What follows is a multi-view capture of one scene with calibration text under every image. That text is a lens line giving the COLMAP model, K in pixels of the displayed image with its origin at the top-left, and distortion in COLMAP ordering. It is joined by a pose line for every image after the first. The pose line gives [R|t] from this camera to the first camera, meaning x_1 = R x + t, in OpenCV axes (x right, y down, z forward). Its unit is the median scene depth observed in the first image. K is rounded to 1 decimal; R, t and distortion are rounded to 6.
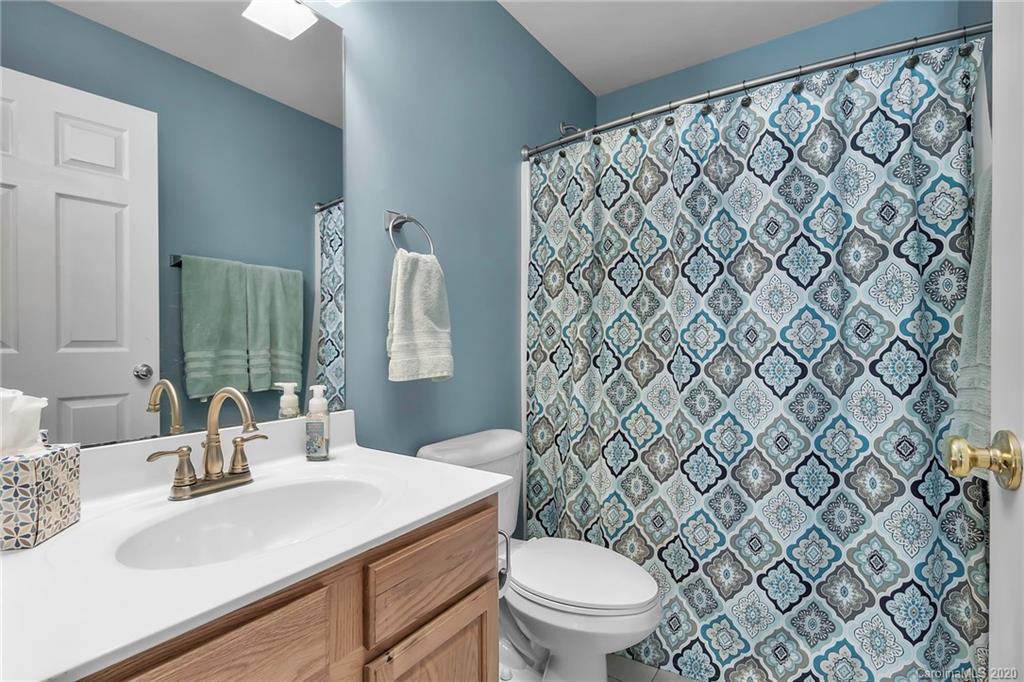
lens RADIAL K [[478.2, 0, 511.5], [0, 478.2, 339.1], [0, 0, 1]] dist [-0.026168, -0.000378]
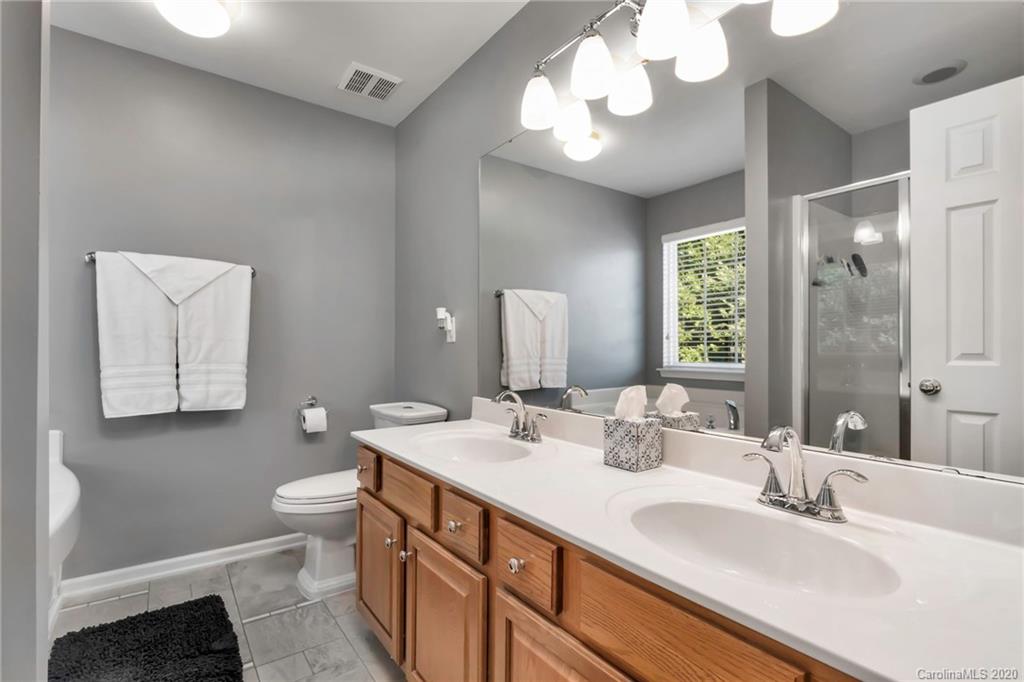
lens RADIAL K [[478.2, 0, 511.5], [0, 478.2, 342.7], [0, 0, 1]] dist [-0.026168, -0.000378]
pose [[-0.322123, -0.005741, -0.946681, 0.758556], [-0.009155, 0.999954, -0.002949, -0.016666], [0.946654, 0.007717, -0.322160, 1.142557]]
